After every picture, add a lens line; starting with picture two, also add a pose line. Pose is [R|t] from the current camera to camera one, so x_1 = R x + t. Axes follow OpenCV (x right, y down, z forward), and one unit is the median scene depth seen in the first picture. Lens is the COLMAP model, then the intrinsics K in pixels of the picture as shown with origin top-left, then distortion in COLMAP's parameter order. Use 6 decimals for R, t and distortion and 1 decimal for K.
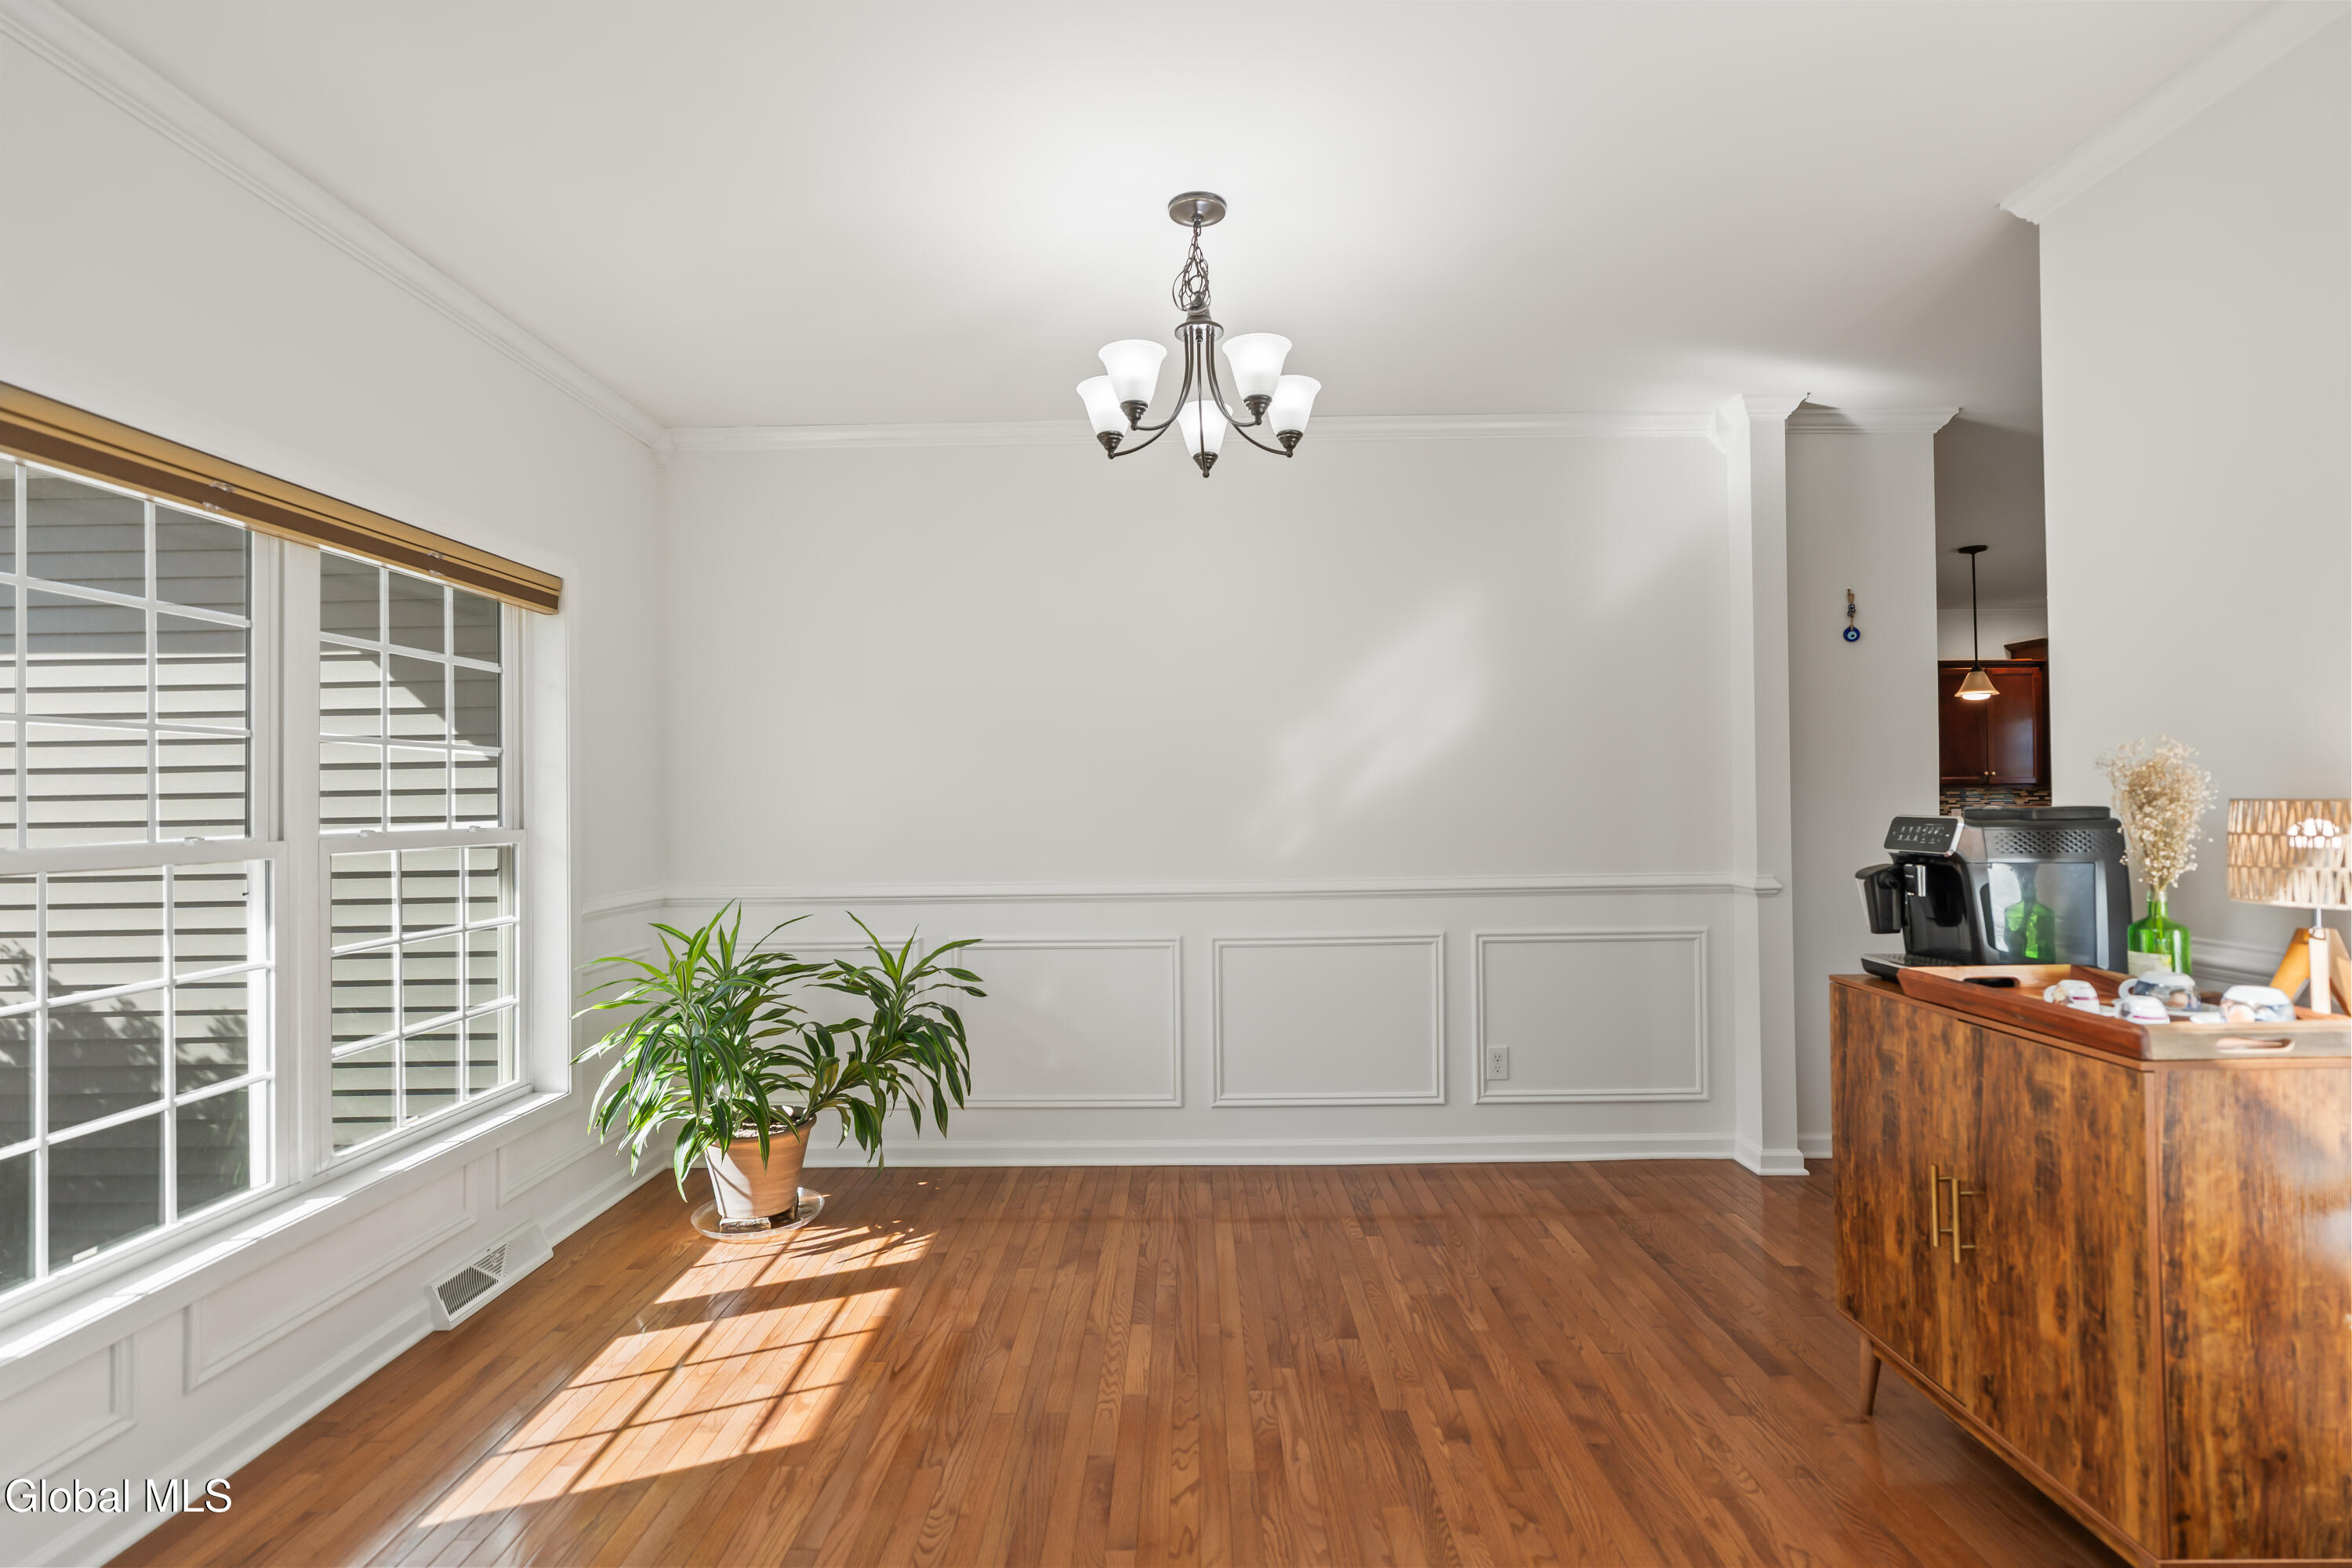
lens RADIAL K [[1133.6, 0, 1184.8], [0, 1133.6, 792.5], [0, 0, 1]] dist [-0.001275, 0.001511]
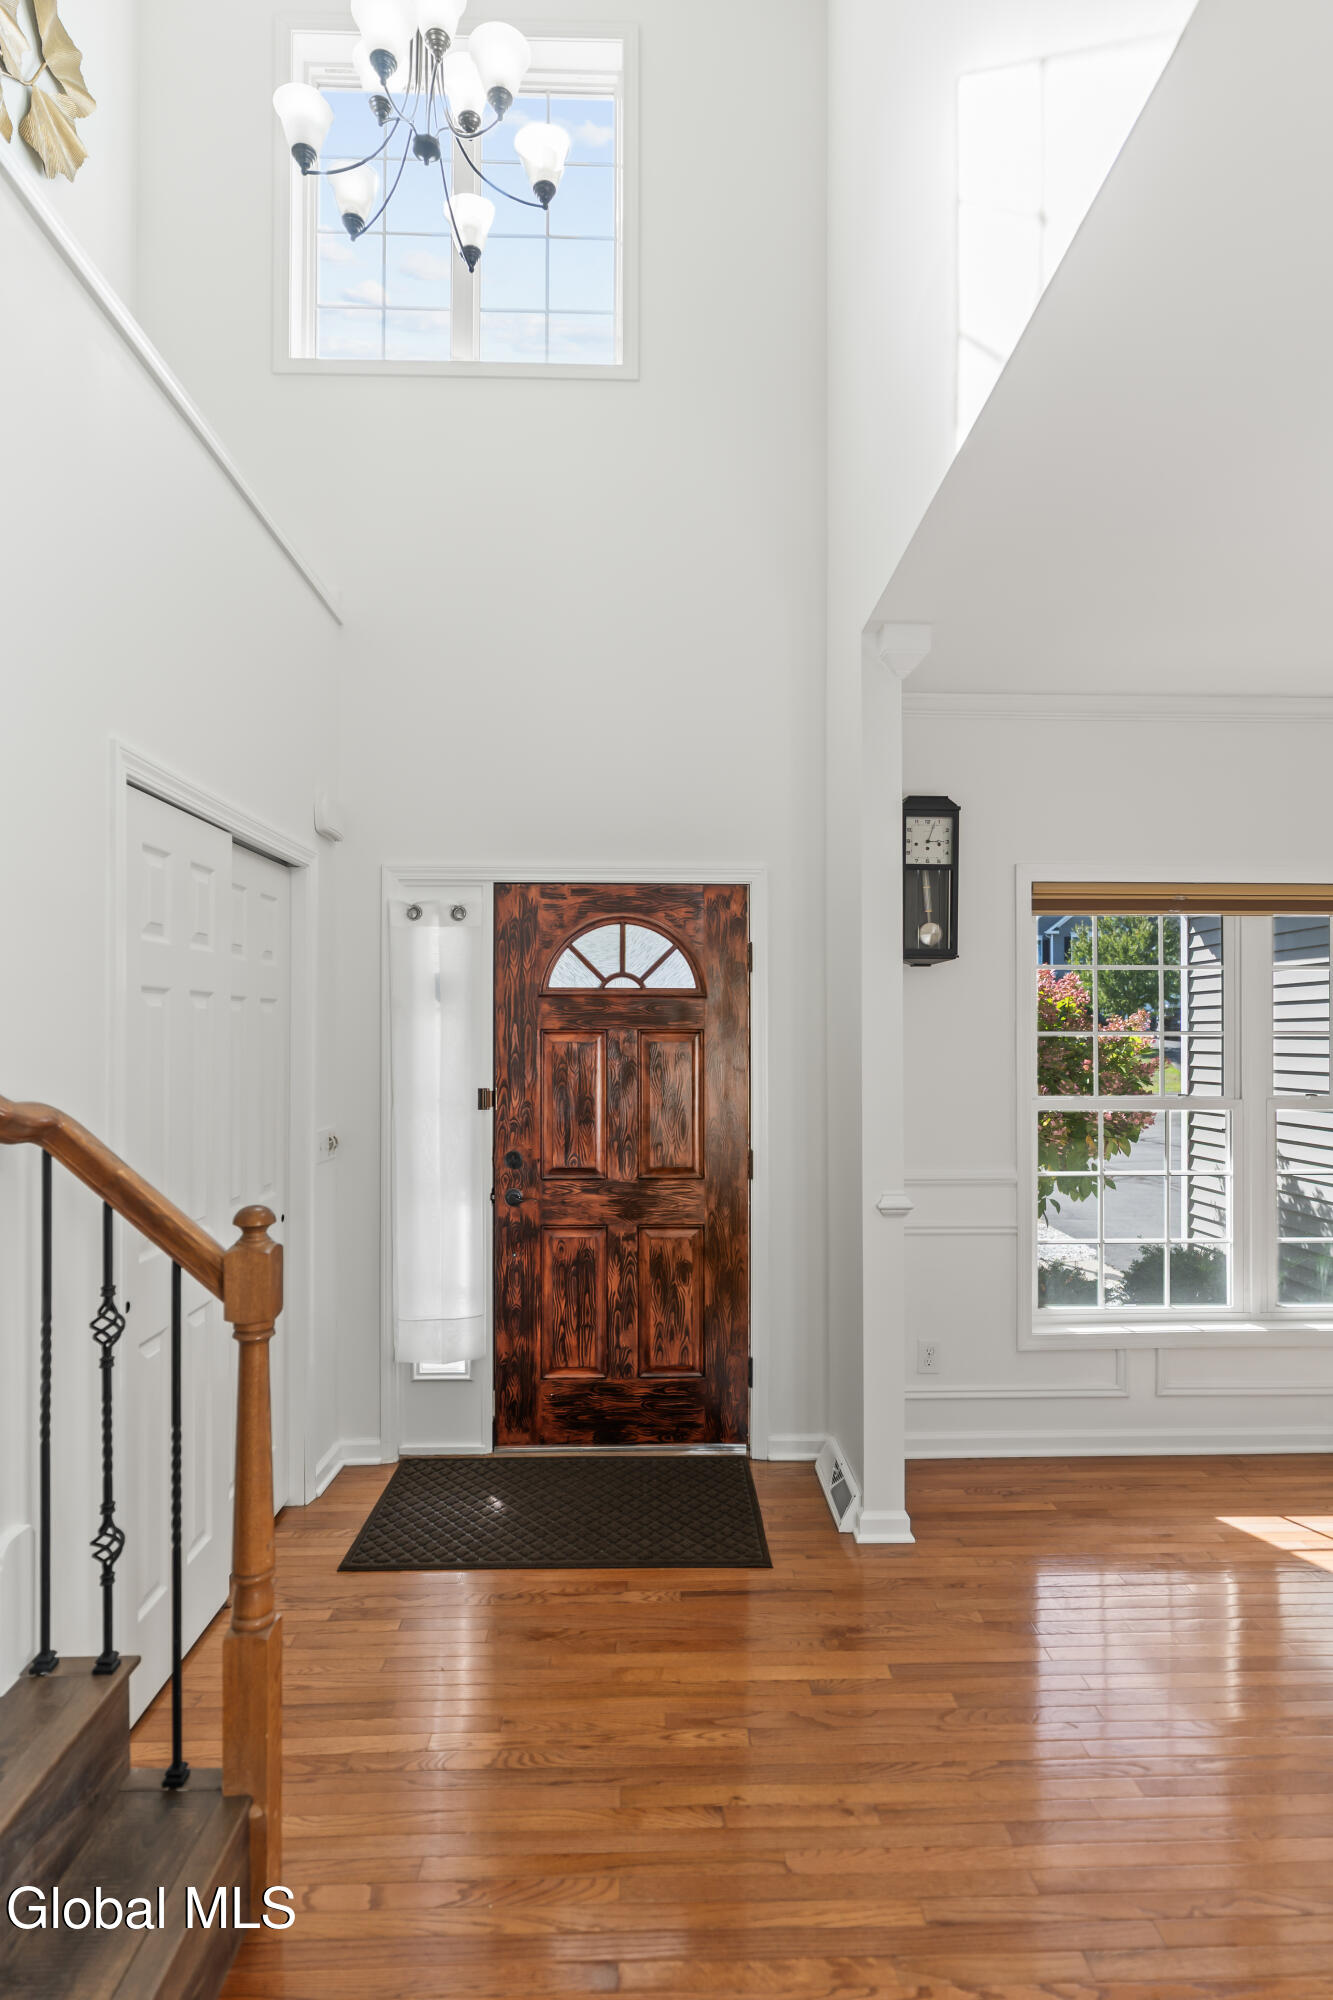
lens RADIAL K [[1070.7, 0, 663.3], [0, 1070.7, 1030.1], [0, 0, 1]] dist [-0.000021, 0.001533]
pose [[0.029324, 0.005876, -0.999553, 0.835269], [0.002983, 0.999978, 0.005966, -0.079623], [0.999565, -0.003157, 0.029306, 0.139170]]
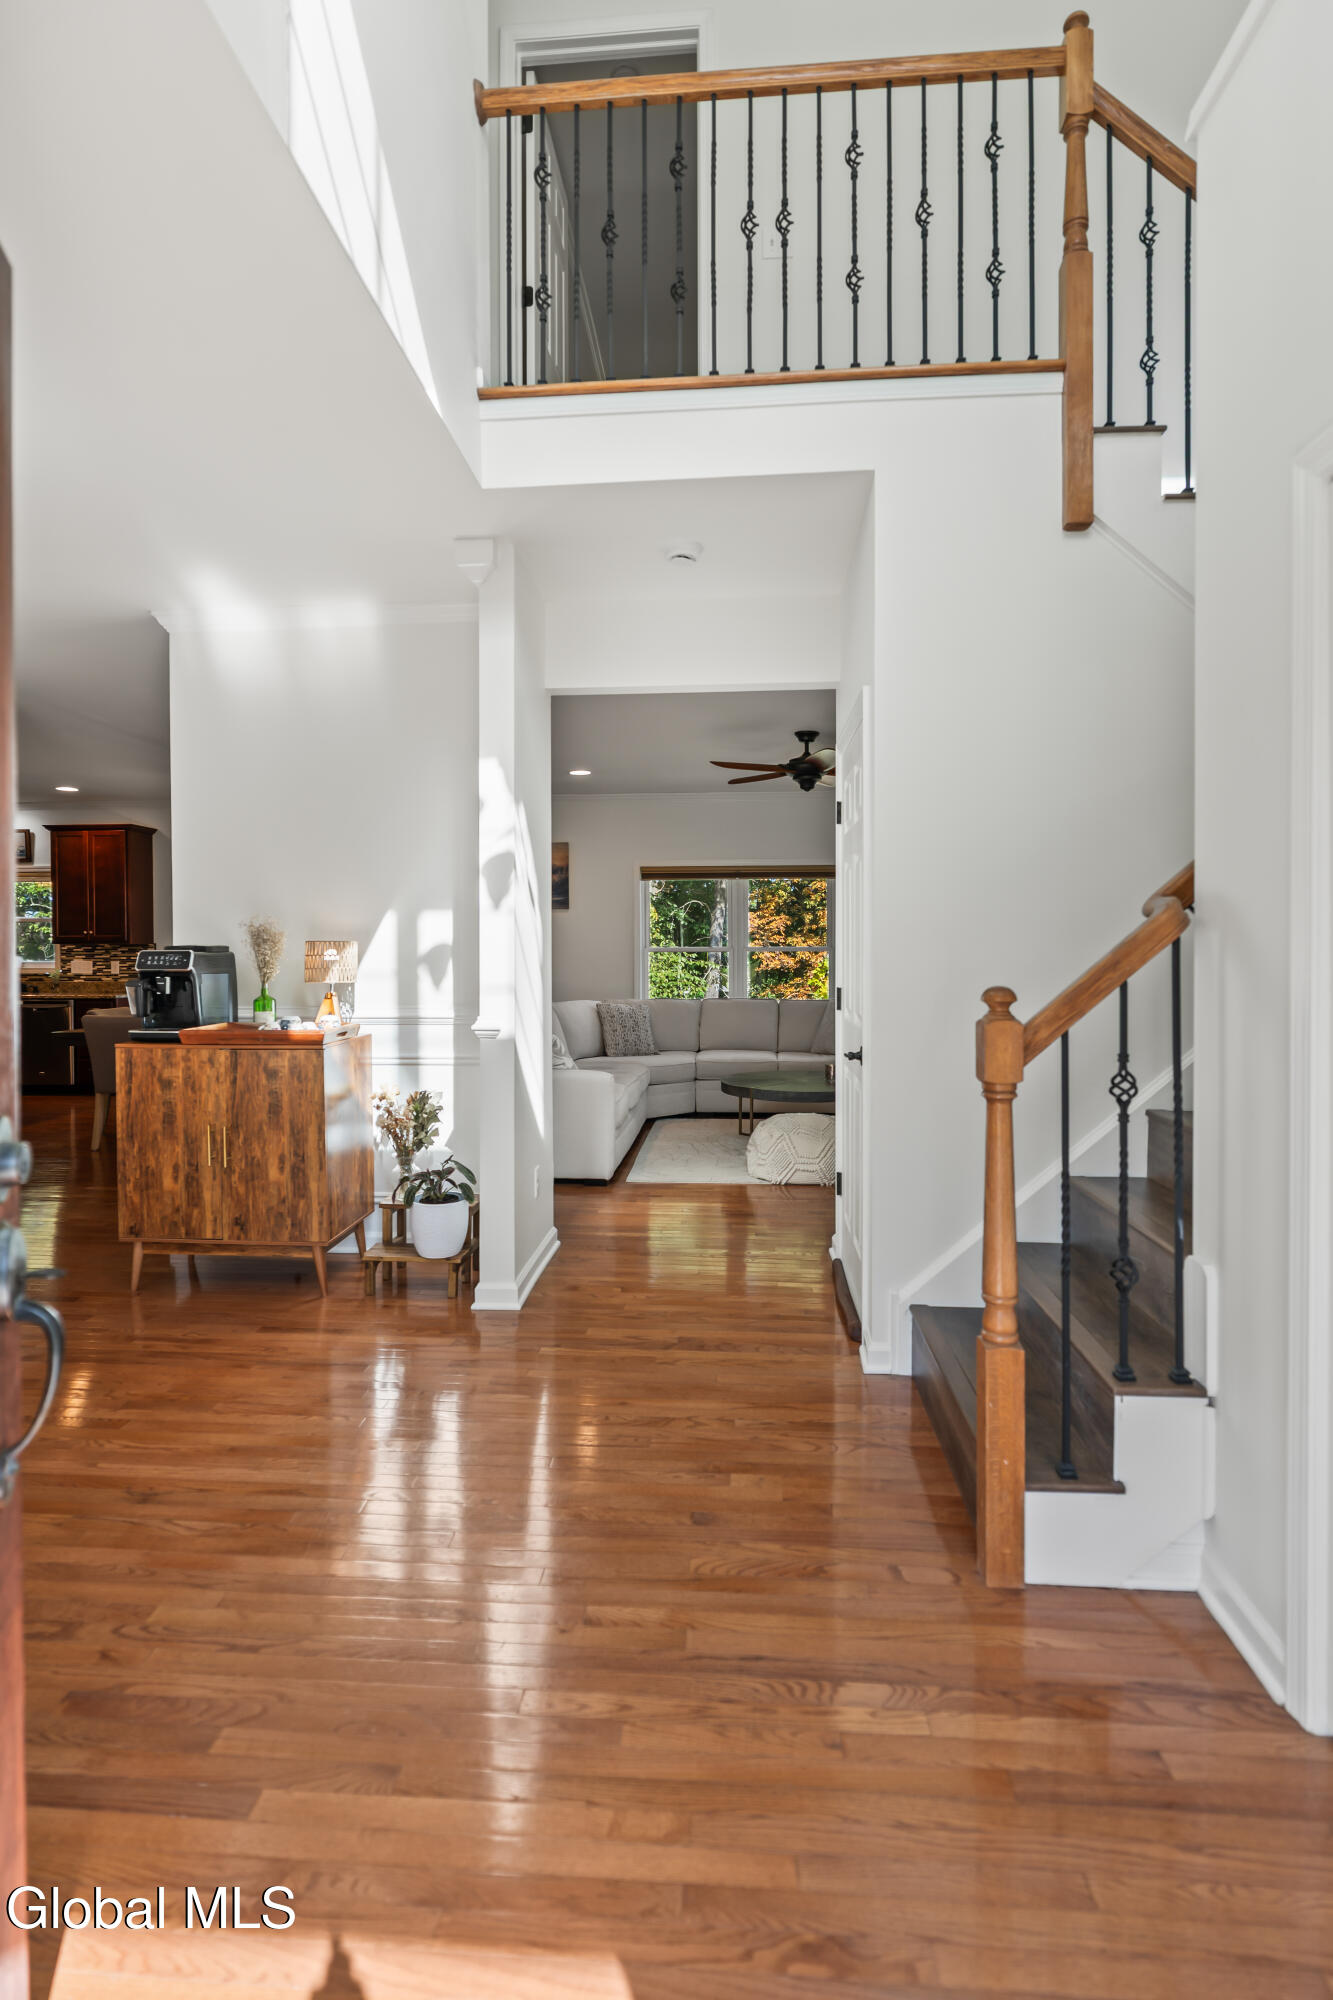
lens RADIAL K [[963.9, 0, 649.1], [0, 963.9, 946.2], [0, 0, 1]] dist [-0.001275, 0.001511]
pose [[0.082083, 0.009095, 0.996584, -0.951816], [0.003355, 0.999950, -0.009402, 0.033330], [-0.996620, 0.004115, 0.082048, 0.088806]]
